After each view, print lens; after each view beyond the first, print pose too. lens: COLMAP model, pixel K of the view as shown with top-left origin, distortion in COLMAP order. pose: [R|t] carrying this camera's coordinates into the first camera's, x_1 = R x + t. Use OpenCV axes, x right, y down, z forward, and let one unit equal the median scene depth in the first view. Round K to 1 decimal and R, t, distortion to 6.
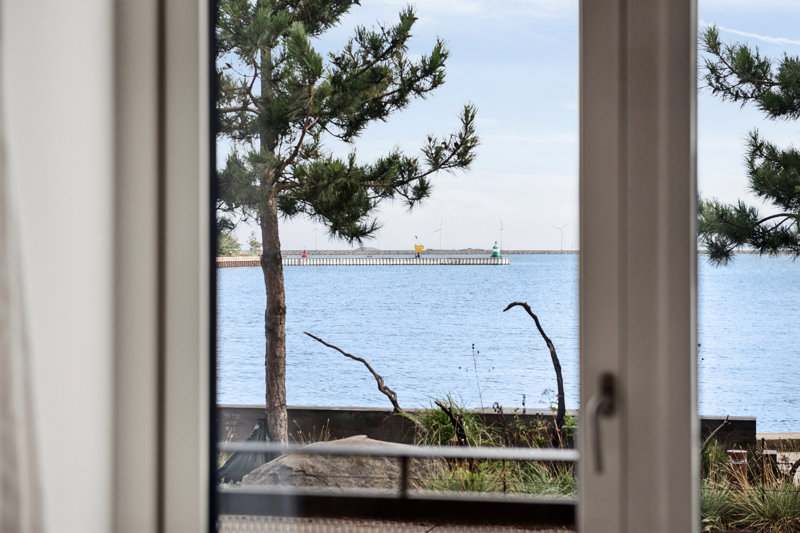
lens RADIAL K [[1538.1, 0, 419.3], [0, 1538.1, 247.4], [0, 0, 1]] dist [0.045897, 0.000000]
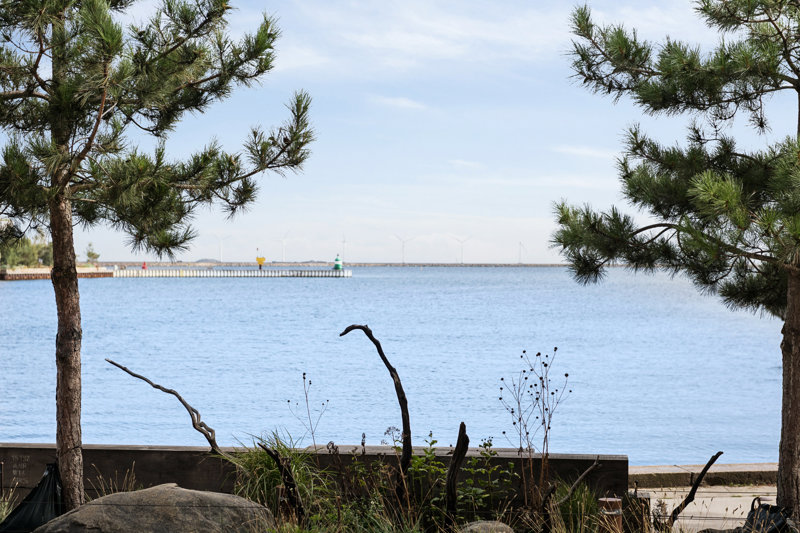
lens RADIAL K [[1538.1, 0, 406.7], [0, 1538.1, 272.7], [0, 0, 1]] dist [0.045897, 0.000000]
pose [[0.995540, 0.003819, 0.094263, 0.010801], [-0.004614, 0.999956, 0.008215, -0.000611], [-0.094228, -0.008613, 0.995513, 0.145714]]
